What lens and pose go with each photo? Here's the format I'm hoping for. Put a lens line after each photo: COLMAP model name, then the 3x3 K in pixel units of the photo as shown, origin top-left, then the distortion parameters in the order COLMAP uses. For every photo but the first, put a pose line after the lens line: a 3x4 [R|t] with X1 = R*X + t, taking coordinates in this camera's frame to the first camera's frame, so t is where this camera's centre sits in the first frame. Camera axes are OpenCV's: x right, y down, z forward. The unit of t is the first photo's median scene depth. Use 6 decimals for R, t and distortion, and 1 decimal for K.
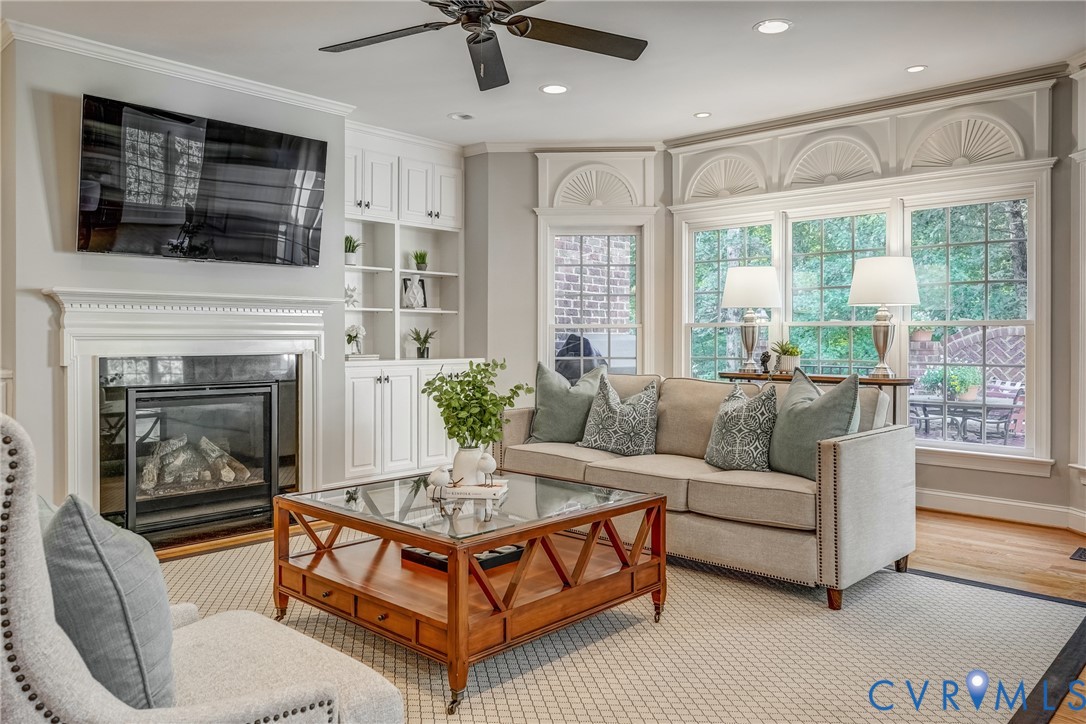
lens RADIAL K [[795.7, 0, 540.6], [0, 795.7, 338.1], [0, 0, 1]] dist [-0.000313, -0.000426]
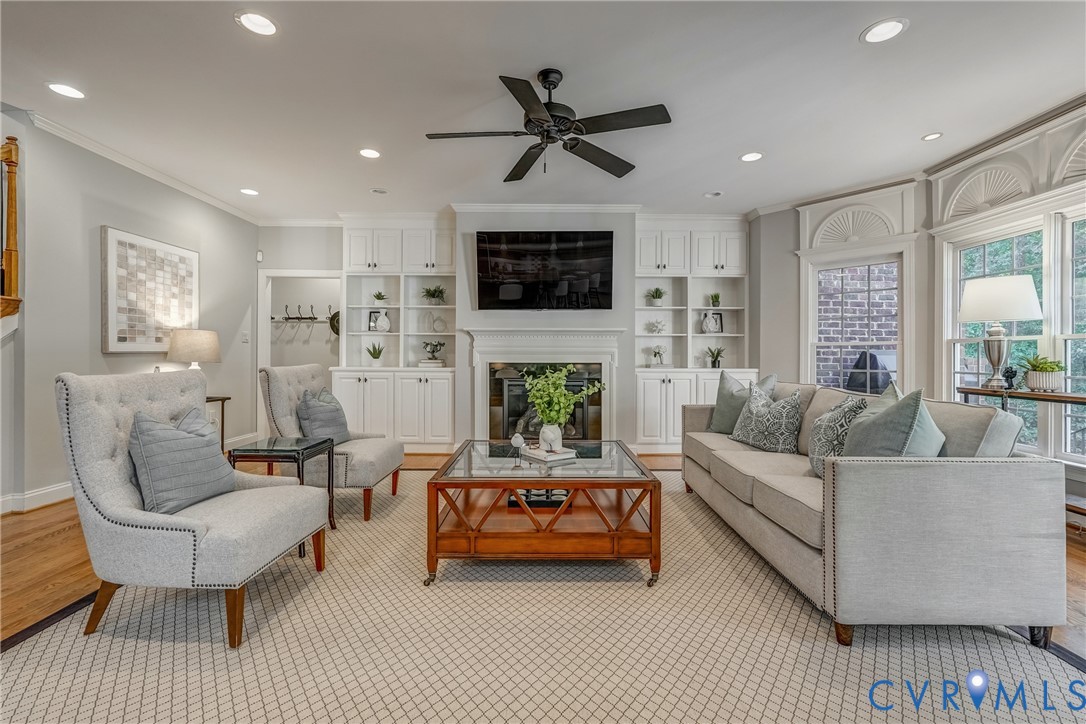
lens RADIAL K [[477.3, 0, 545.8], [0, 477.3, 355.0], [0, 0, 1]] dist [-0.019179, 0.009648]
pose [[0.687378, -0.000199, -0.726300, 0.318218], [-0.002792, 0.999992, -0.002916, 0.006679], [0.726295, 0.004032, 0.687371, 0.224698]]
